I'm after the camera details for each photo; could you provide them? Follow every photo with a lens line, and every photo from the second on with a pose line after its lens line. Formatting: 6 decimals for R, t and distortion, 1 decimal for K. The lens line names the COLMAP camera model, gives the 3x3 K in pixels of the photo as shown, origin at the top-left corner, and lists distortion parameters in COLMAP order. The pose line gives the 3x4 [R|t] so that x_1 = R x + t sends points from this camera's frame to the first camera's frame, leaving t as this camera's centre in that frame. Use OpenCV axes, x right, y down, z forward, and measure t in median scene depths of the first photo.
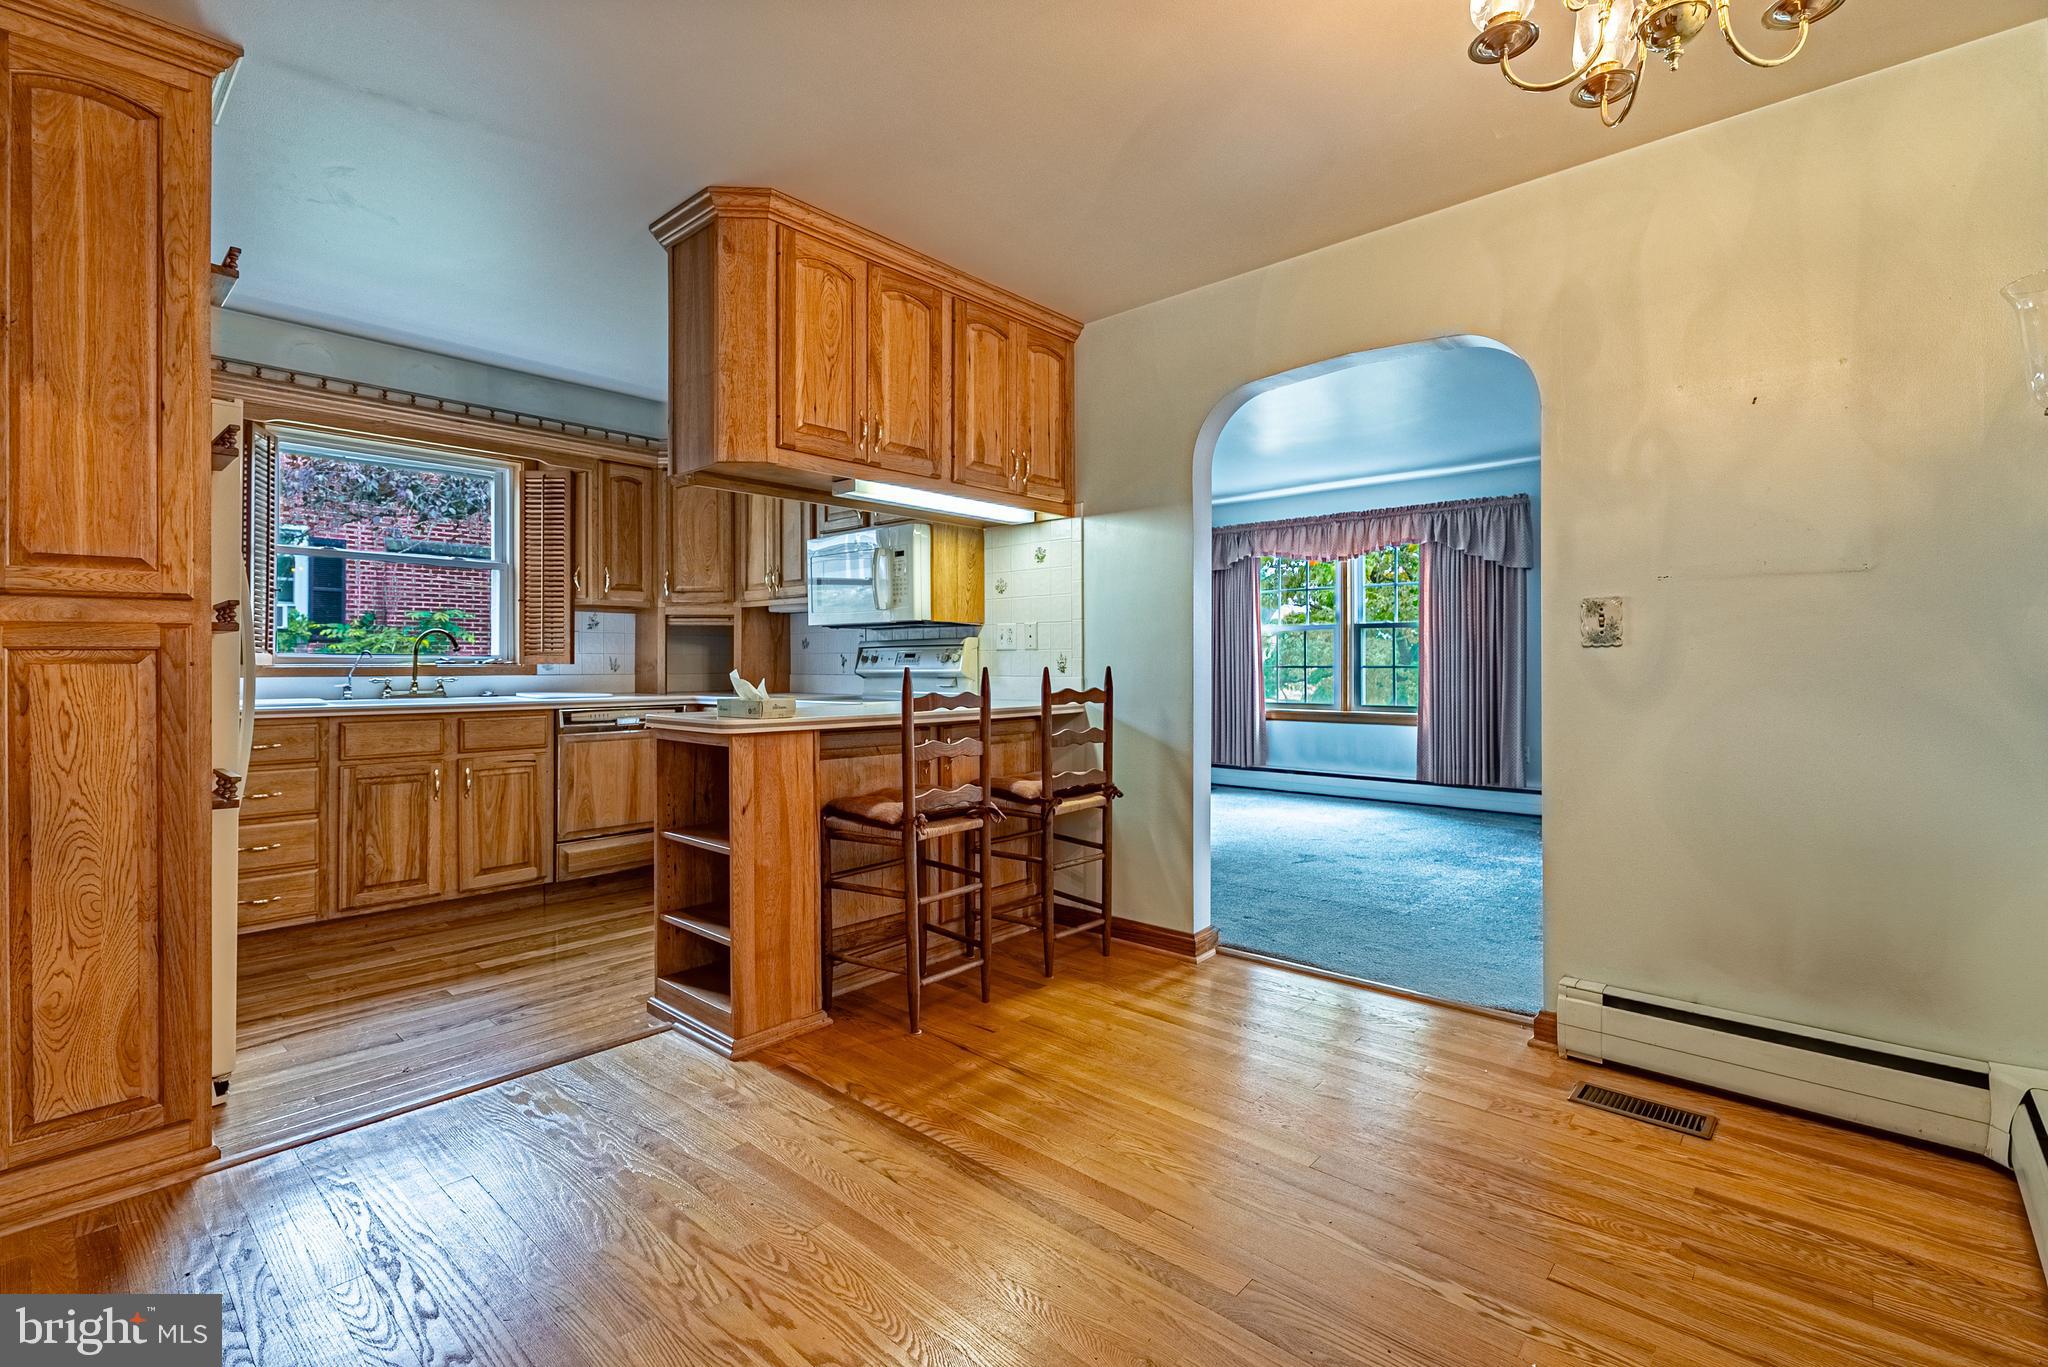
lens RADIAL K [[910.9, 0, 1025.6], [0, 910.9, 668.6], [0, 0, 1]] dist [0.001054, 0.000116]
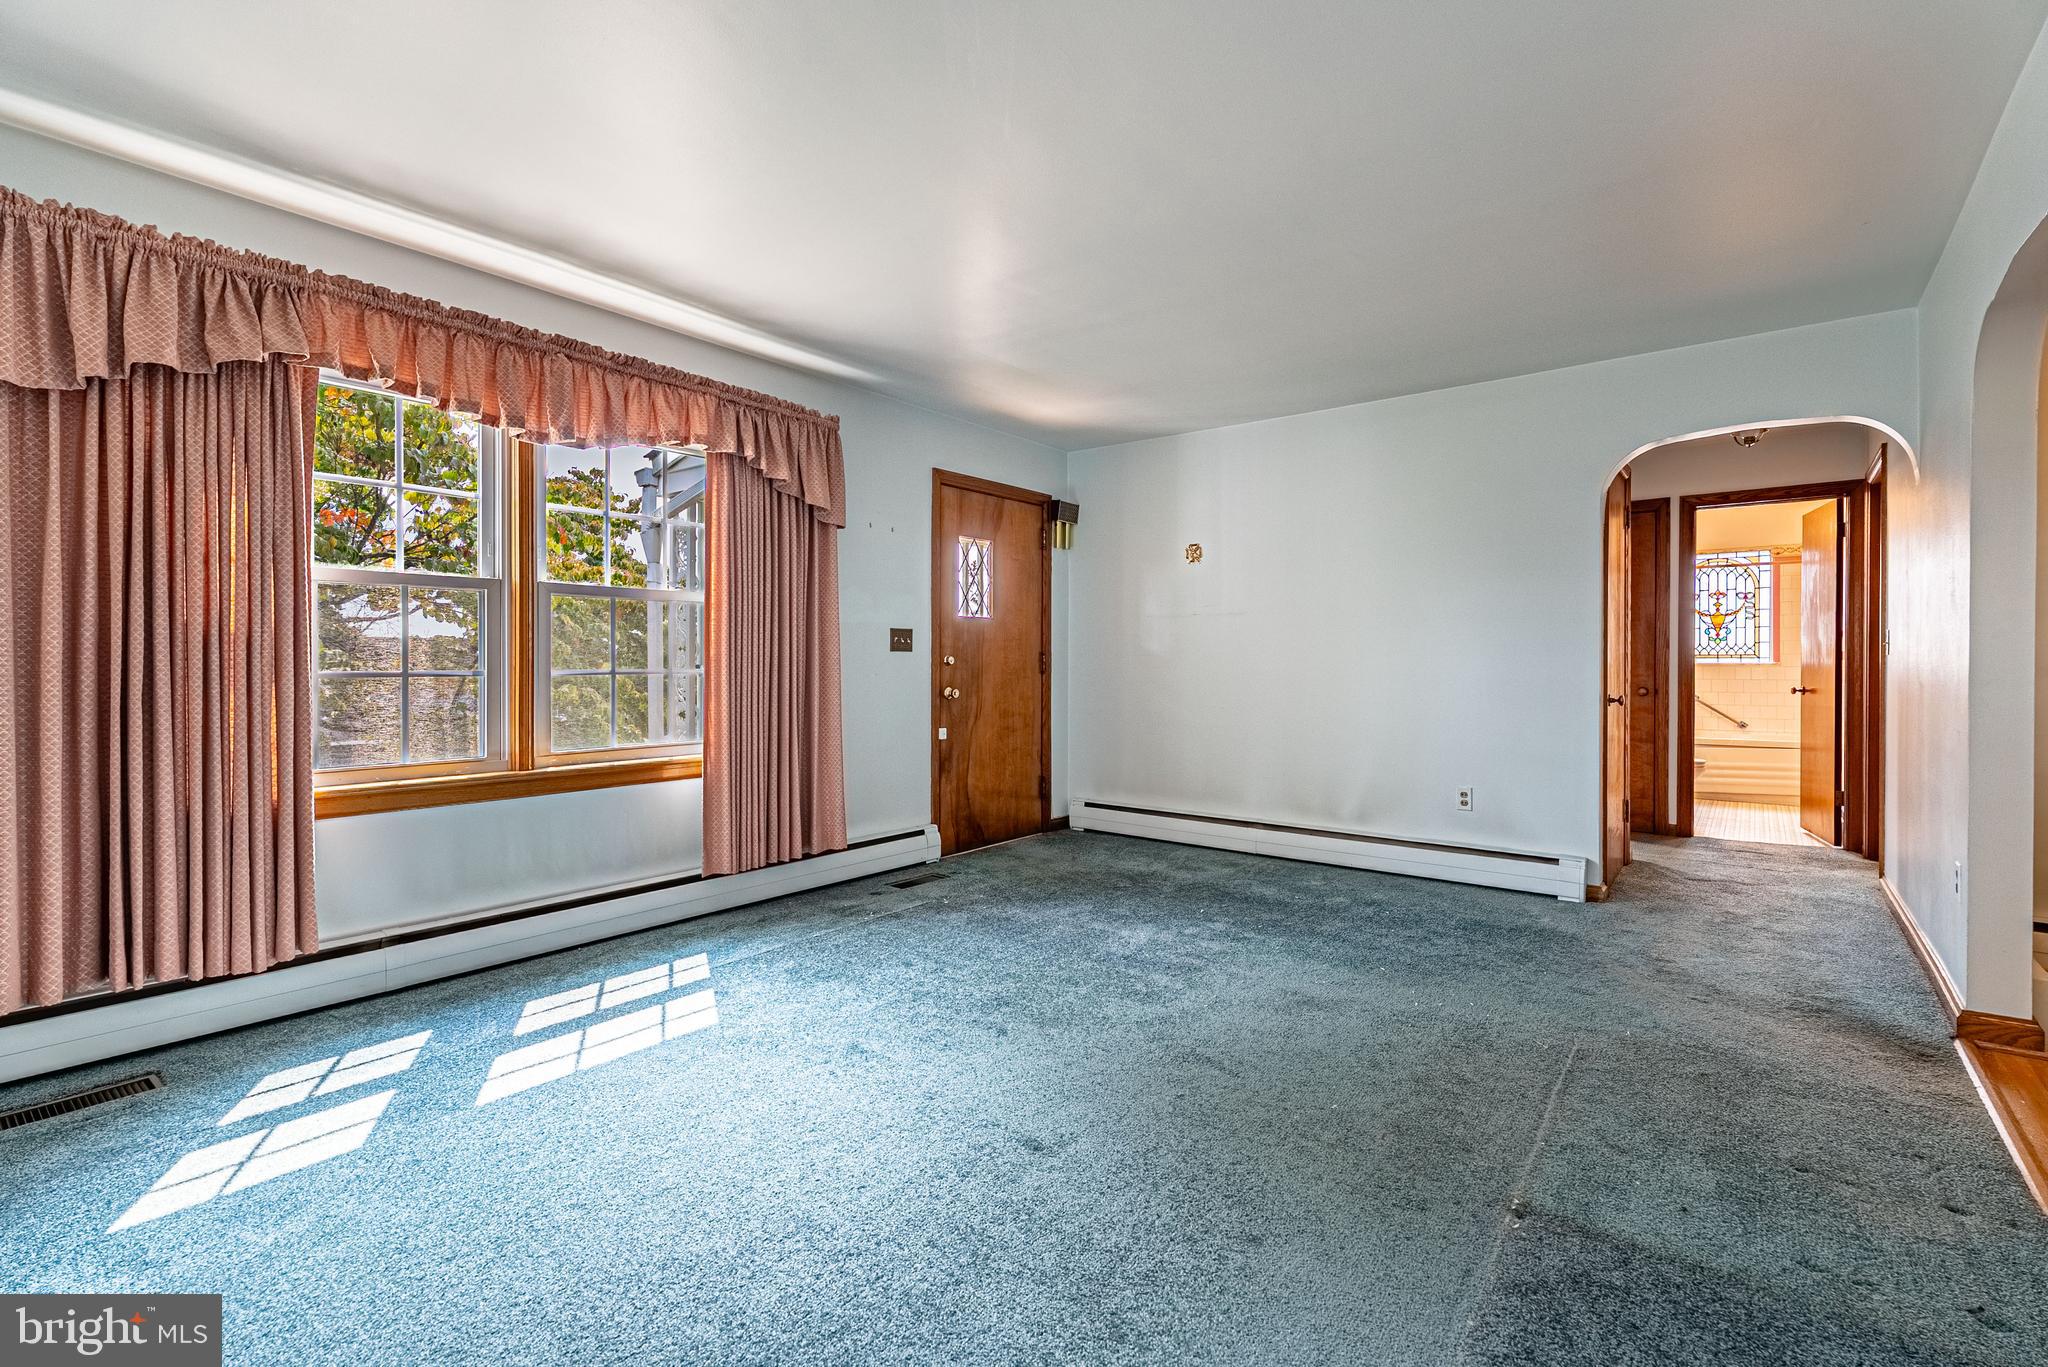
lens RADIAL K [[910.9, 0, 1025.6], [0, 910.9, 668.6], [0, 0, 1]] dist [0.001054, 0.000116]
pose [[-0.064356, -0.004513, 0.997917, -0.402241], [0.004031, 0.999980, 0.004782, -0.014889], [-0.997919, 0.004330, -0.064336, 2.429809]]
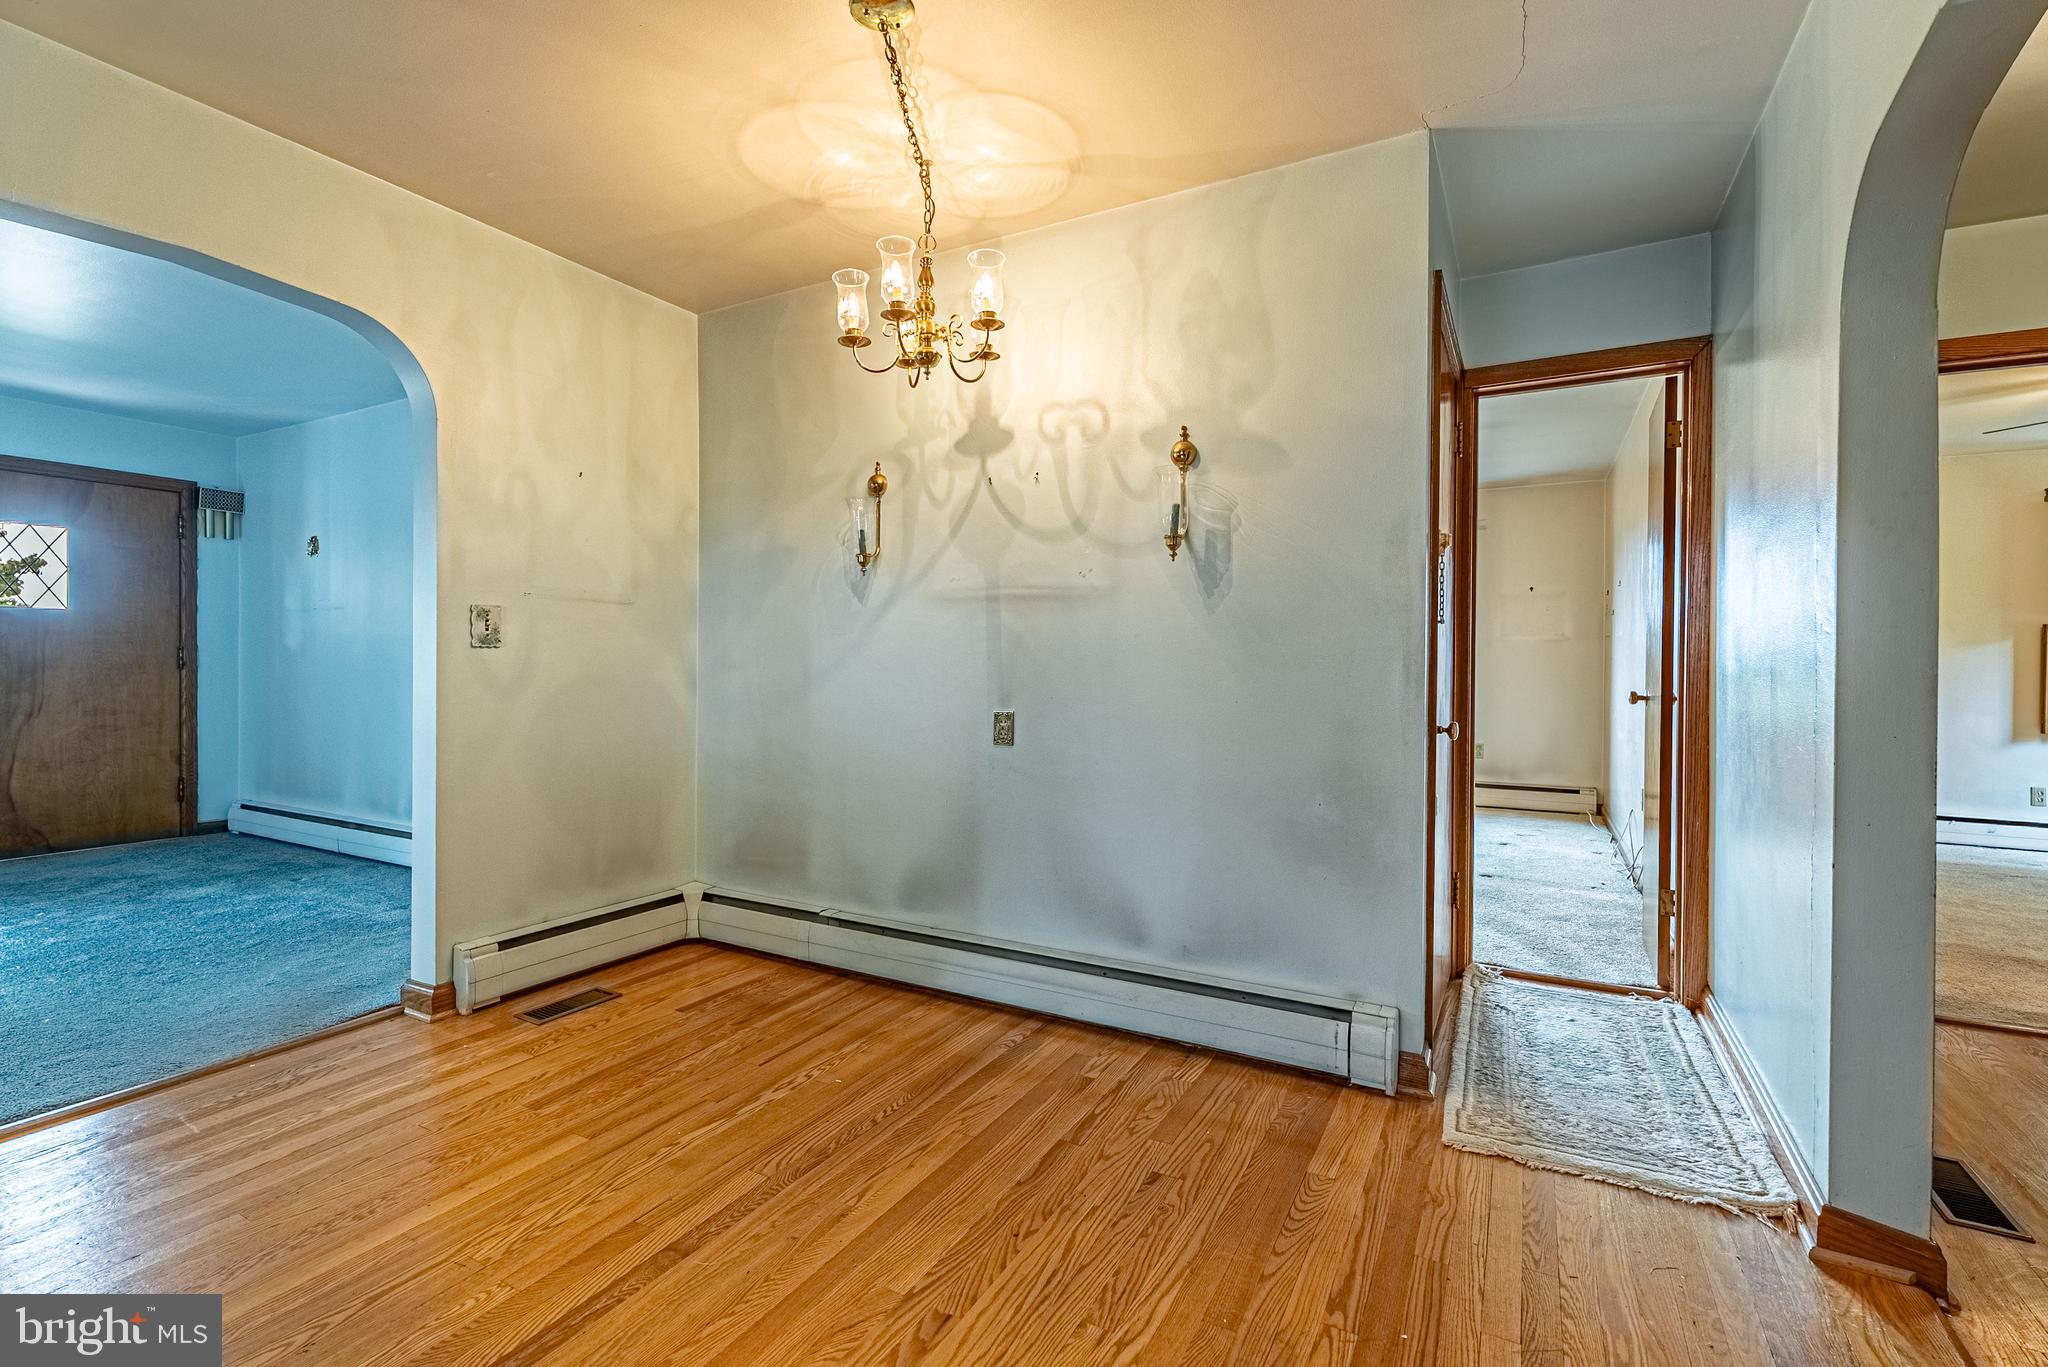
lens RADIAL K [[910.9, 0, 1025.6], [0, 910.9, 668.6], [0, 0, 1]] dist [0.001054, 0.000116]
pose [[-0.237851, -0.001643, 0.971300, -0.731003], [-0.003057, 0.999995, 0.000943, -0.000234], [-0.971297, -0.002745, -0.237855, 0.669706]]
